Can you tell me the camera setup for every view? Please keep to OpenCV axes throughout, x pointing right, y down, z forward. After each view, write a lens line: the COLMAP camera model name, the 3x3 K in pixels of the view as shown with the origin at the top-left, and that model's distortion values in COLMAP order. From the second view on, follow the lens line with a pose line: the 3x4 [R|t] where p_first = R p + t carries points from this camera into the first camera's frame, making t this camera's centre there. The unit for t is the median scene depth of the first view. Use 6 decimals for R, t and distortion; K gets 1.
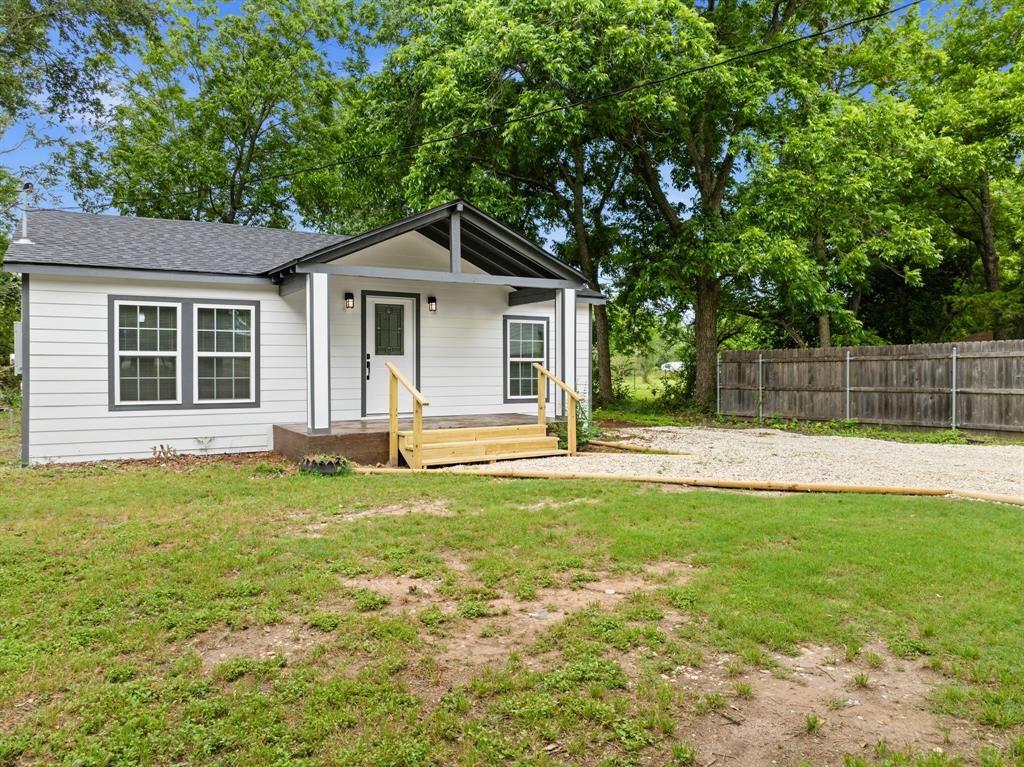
lens RADIAL K [[726.2, 0, 517.3], [0, 726.2, 379.3], [0, 0, 1]] dist [-0.040880, -0.002628]
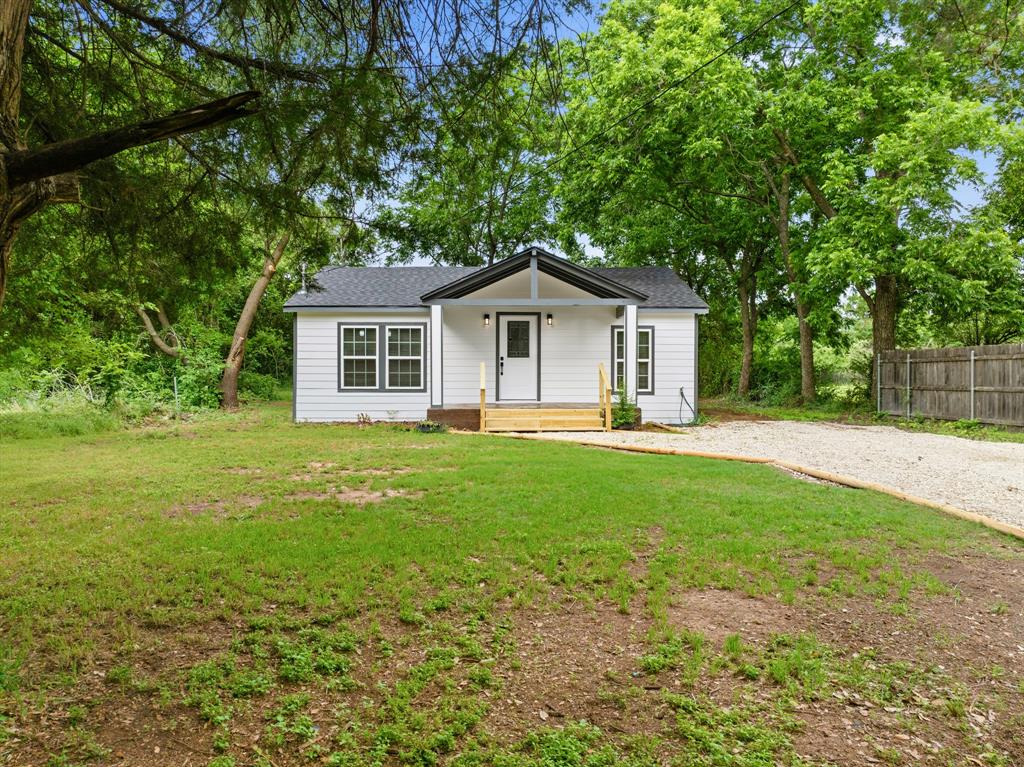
lens RADIAL K [[726.2, 0, 505.5], [0, 726.2, 383.3], [0, 0, 1]] dist [-0.040880, -0.002628]
pose [[0.868981, 0.011072, -0.494722, 0.557018], [-0.009723, 0.999939, 0.005300, 0.010127], [0.494751, 0.000205, 0.869035, -0.250844]]
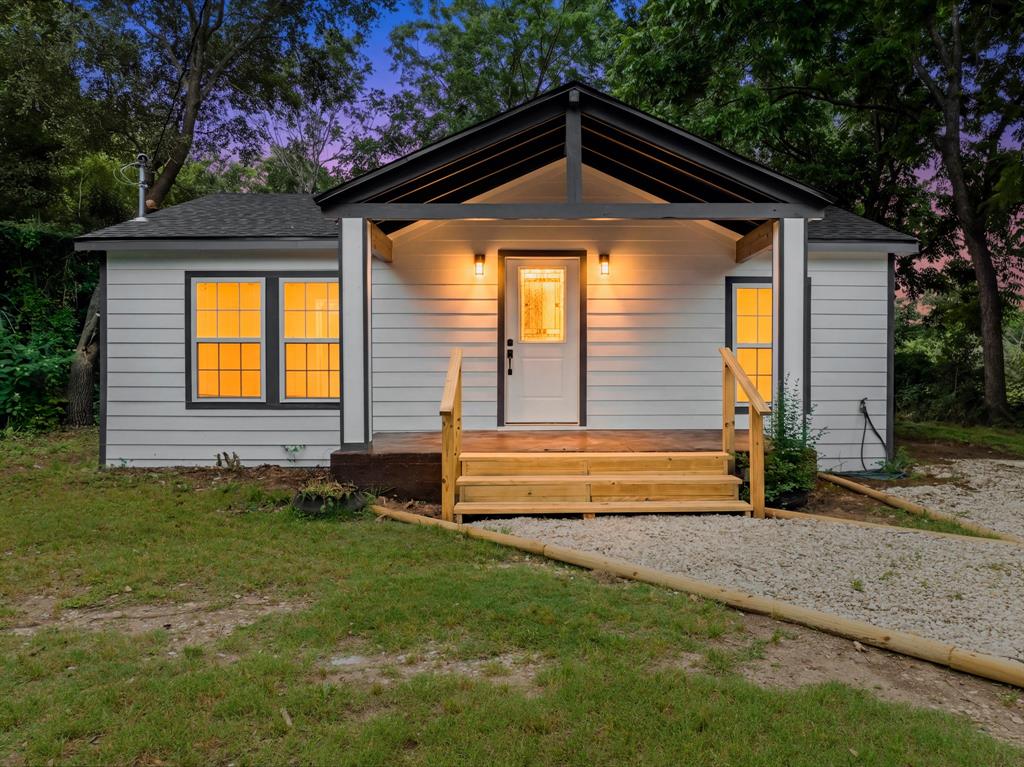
lens RADIAL K [[752.0, 0, 522.5], [0, 752.0, 377.2], [0, 0, 1]] dist [-0.032506, -0.000734]
pose [[0.856546, 0.008158, -0.516007, 0.207959], [-0.009351, 0.999956, 0.000287, 0.002948], [0.515987, 0.004579, 0.856584, 0.415318]]
